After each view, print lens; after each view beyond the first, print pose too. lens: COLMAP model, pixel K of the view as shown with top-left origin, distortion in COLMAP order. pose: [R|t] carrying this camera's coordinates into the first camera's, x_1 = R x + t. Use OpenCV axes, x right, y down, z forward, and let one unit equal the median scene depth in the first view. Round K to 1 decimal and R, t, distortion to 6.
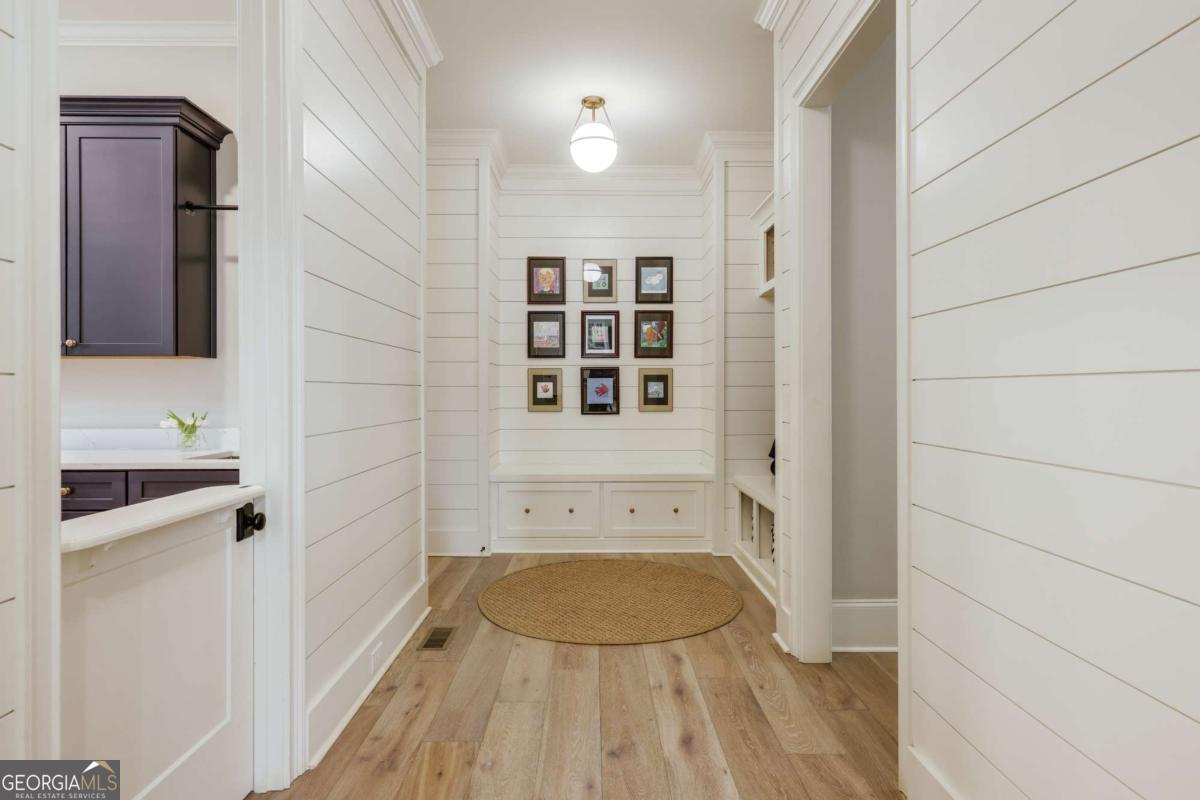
lens RADIAL K [[639.6, 0, 602.2], [0, 639.6, 391.8], [0, 0, 1]] dist [-0.000246, 0.000252]
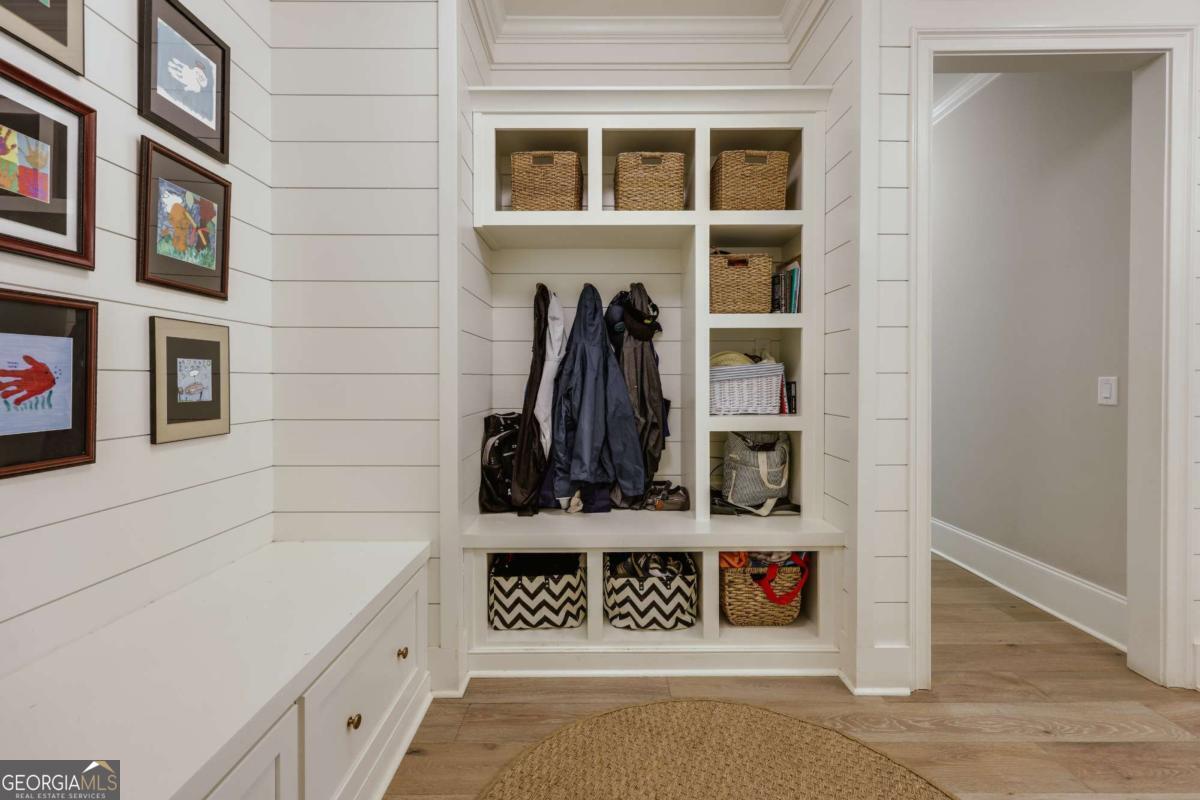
lens RADIAL K [[488.1, 0, 599.0], [0, 488.1, 384.1], [0, 0, 1]] dist [0.000608, 0.000155]
pose [[0.010299, -0.007525, 0.999919, -0.195208], [-0.002052, 0.999969, 0.007546, -0.003313], [-0.999945, -0.002129, 0.010283, 0.764302]]
